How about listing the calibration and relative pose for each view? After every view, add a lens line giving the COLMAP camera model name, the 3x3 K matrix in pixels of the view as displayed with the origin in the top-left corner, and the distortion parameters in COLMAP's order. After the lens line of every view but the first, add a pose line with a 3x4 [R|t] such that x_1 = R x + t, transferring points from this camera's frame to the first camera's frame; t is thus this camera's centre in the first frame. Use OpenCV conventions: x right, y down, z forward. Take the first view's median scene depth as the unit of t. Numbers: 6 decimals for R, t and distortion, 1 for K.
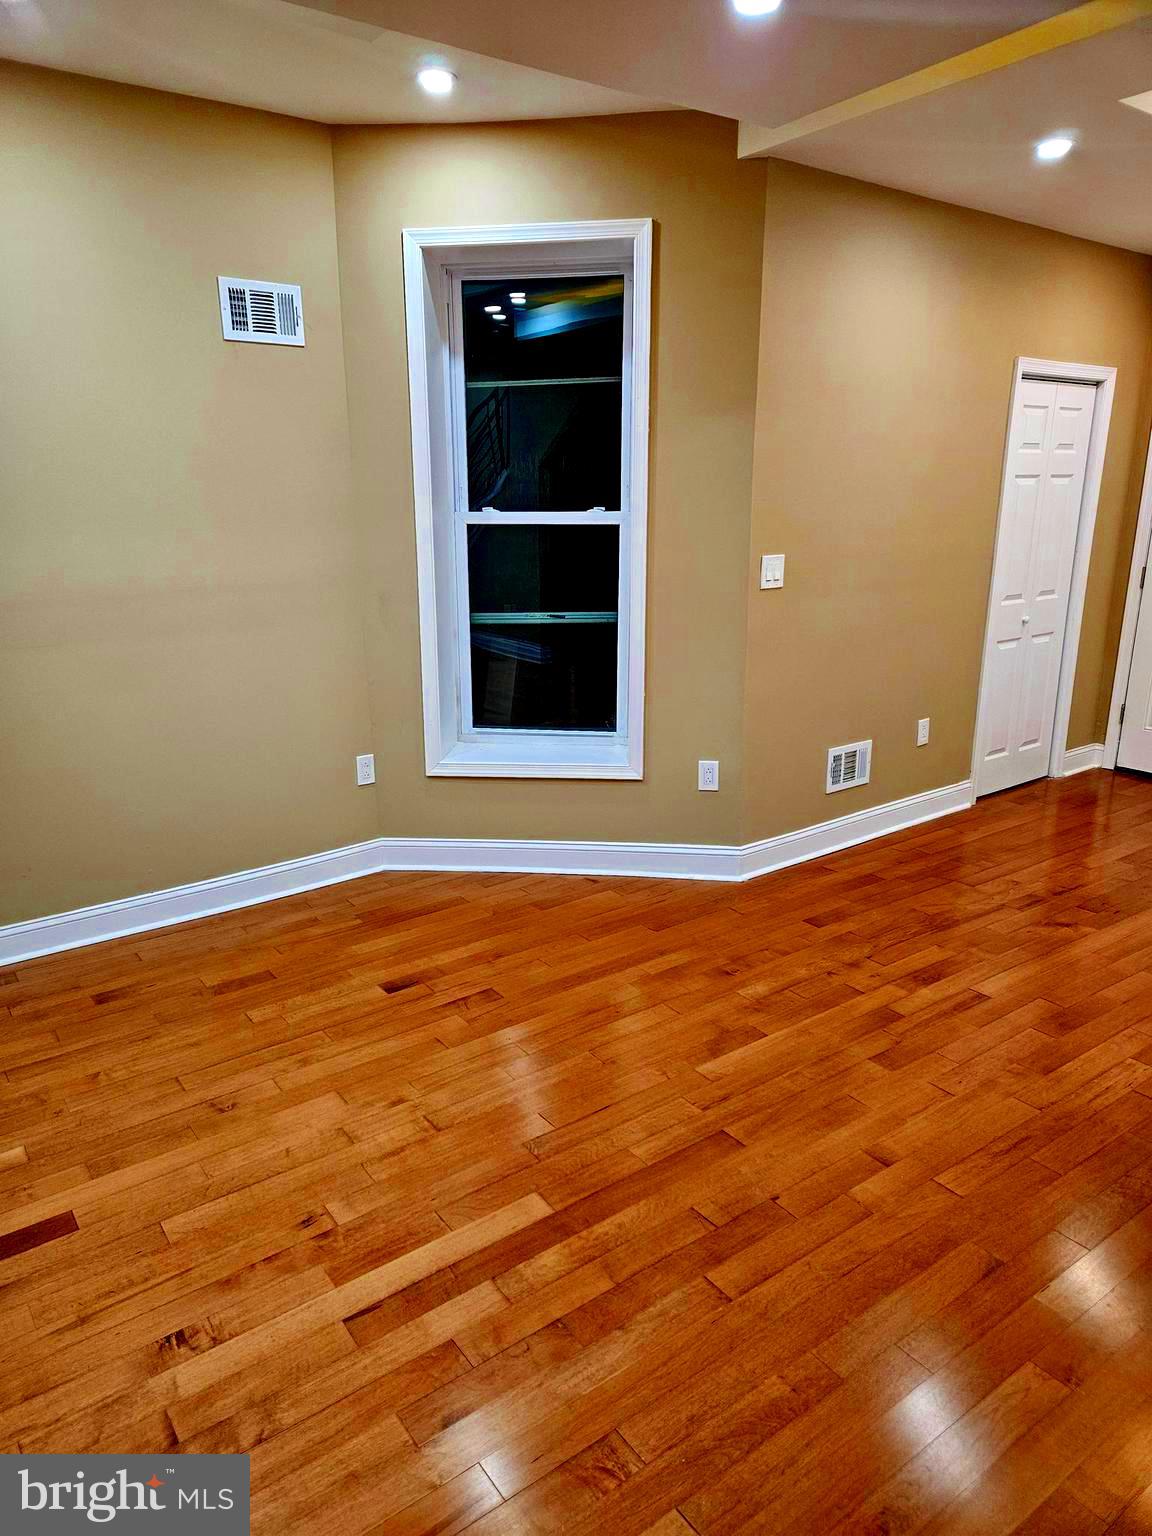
lens RADIAL K [[1026.1, 0, 552.5], [0, 1026.1, 774.5], [0, 0, 1]] dist [0.078220, -0.066792]
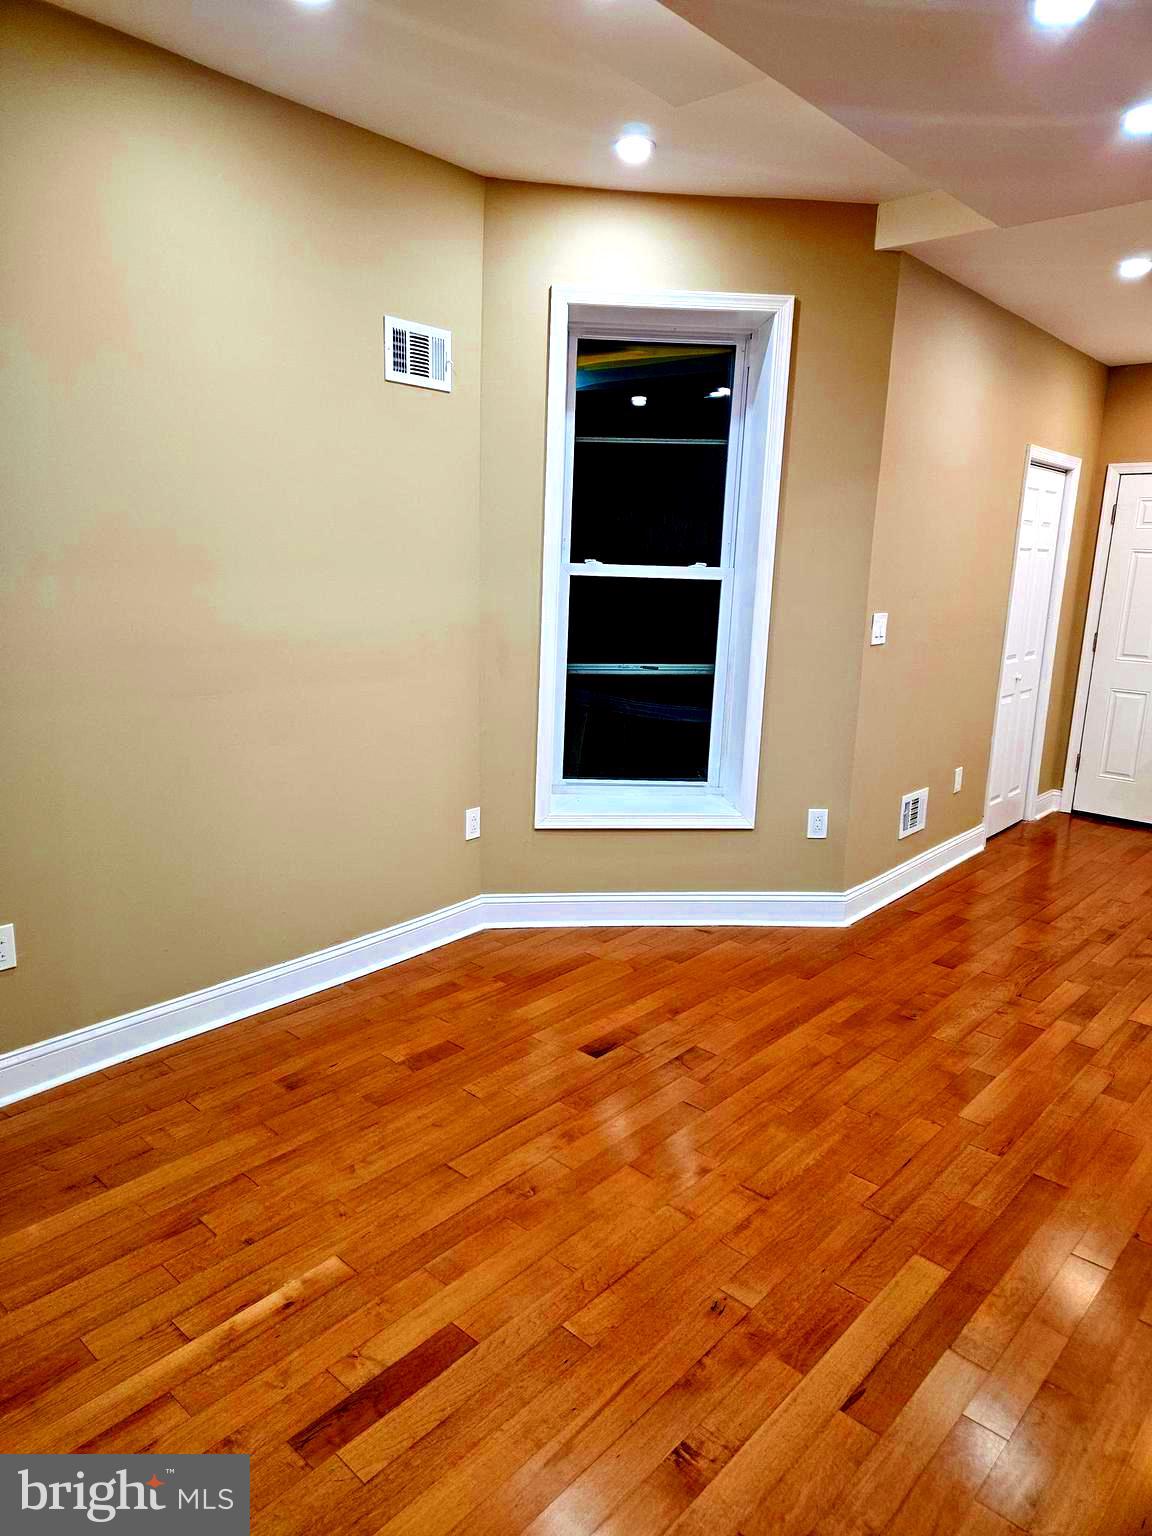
lens RADIAL K [[1026.7, 0, 554.5], [0, 1026.7, 758.8], [0, 0, 1]] dist [0.082502, -0.072636]
pose [[0.977052, -0.003837, 0.212968, -0.326092], [0.017311, 0.997961, -0.061438, -0.004920], [-0.212298, 0.063715, 0.975126, 0.046481]]
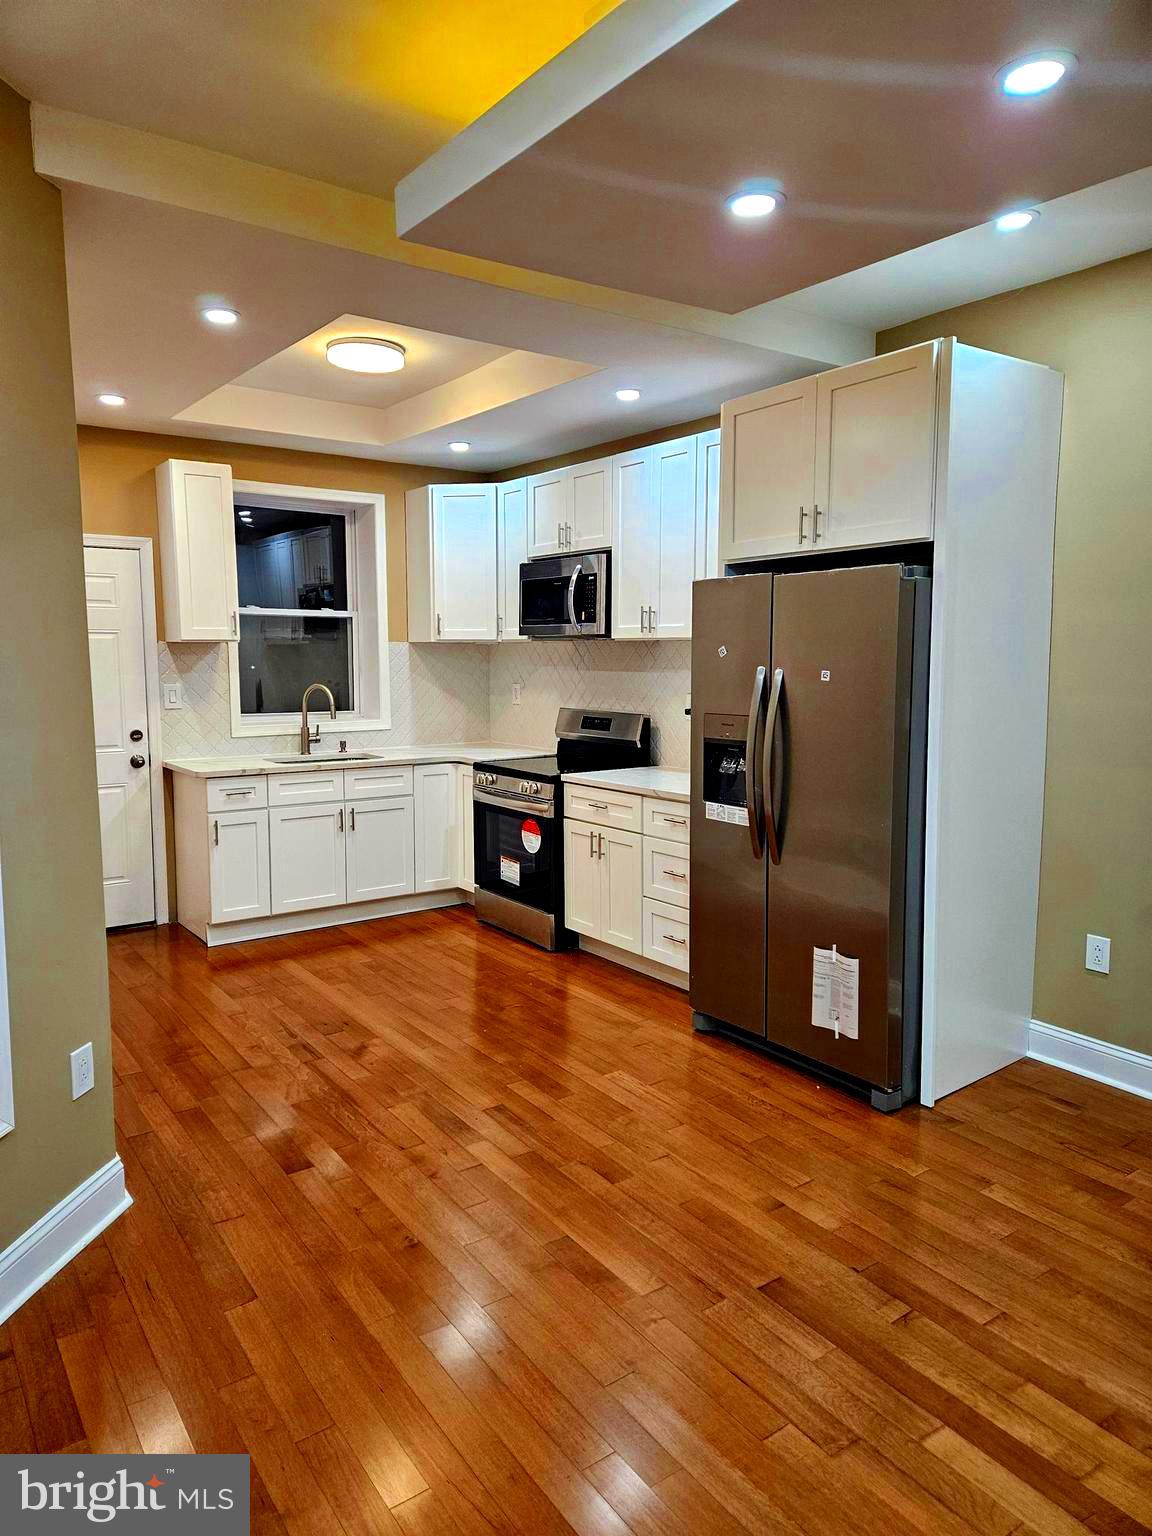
lens RADIAL K [[1026.7, 0, 554.5], [0, 1026.7, 758.8], [0, 0, 1]] dist [0.082502, -0.072636]
pose [[0.007042, -0.103759, 0.994578, -0.470468], [0.269122, 0.958102, 0.098048, -0.168836], [-0.963080, 0.266973, 0.034671, 0.647465]]
